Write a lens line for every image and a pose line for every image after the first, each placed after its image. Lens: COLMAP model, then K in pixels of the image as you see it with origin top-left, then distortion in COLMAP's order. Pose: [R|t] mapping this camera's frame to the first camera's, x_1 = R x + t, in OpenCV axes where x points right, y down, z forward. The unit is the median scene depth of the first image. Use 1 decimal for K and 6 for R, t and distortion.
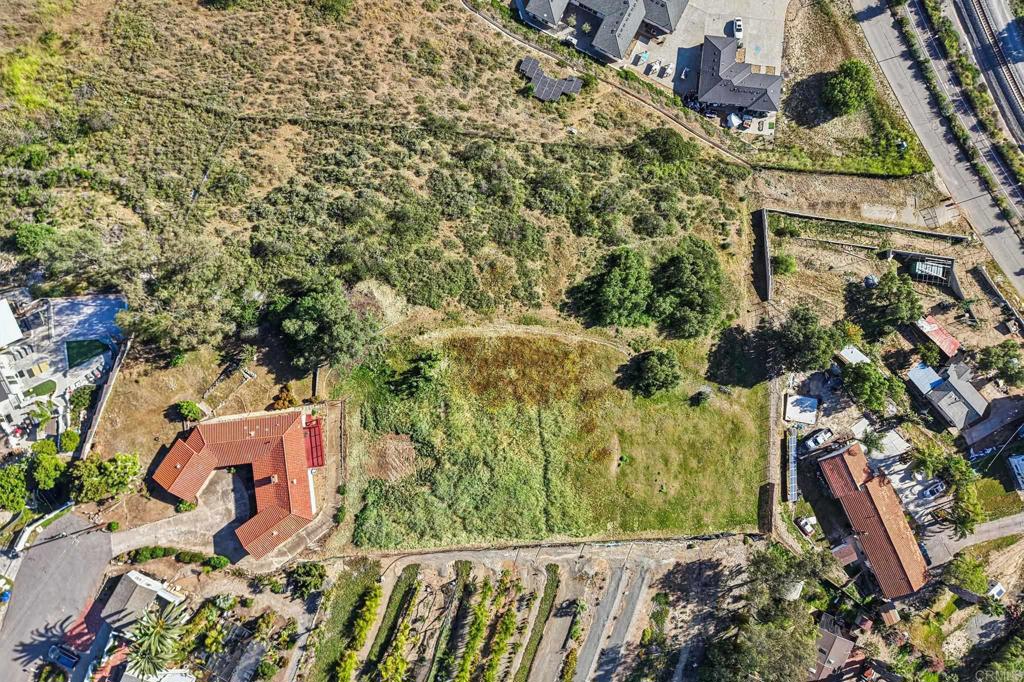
lens RADIAL K [[712.5, 0, 531.7], [0, 712.5, 314.4], [0, 0, 1]] dist [0.040277, -0.054543]
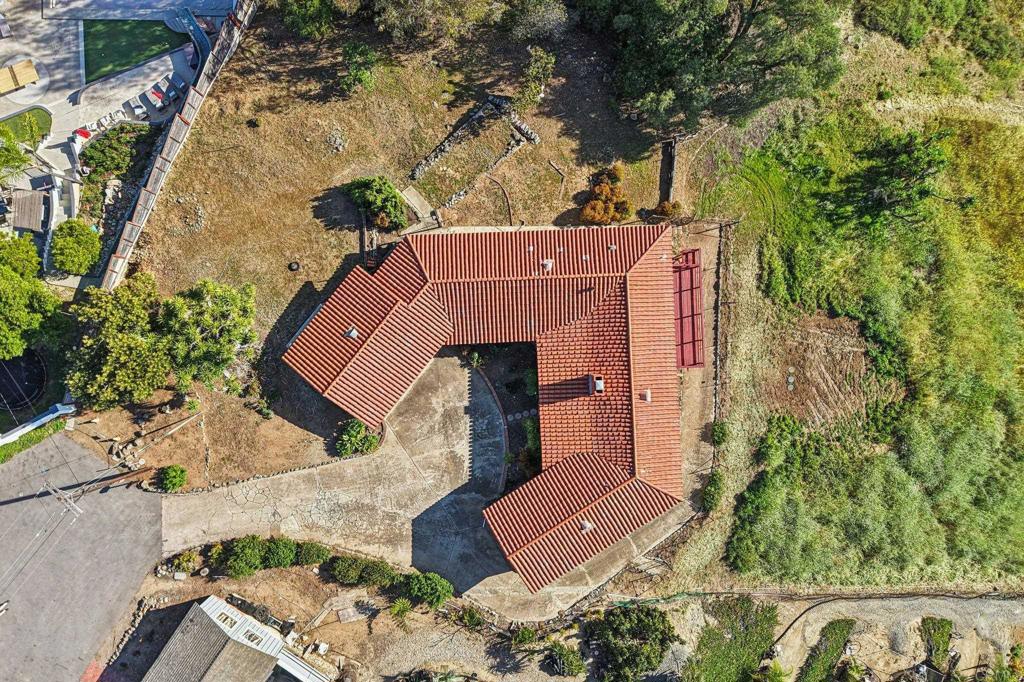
lens RADIAL K [[712.5, 0, 531.7], [0, 712.5, 314.4], [0, 0, 1]] dist [0.040277, -0.054543]
pose [[0.997411, 0.071775, -0.004486, -0.383881], [-0.071782, 0.997419, -0.001525, 0.189180], [0.004364, 0.001843, 0.999989, 0.598619]]
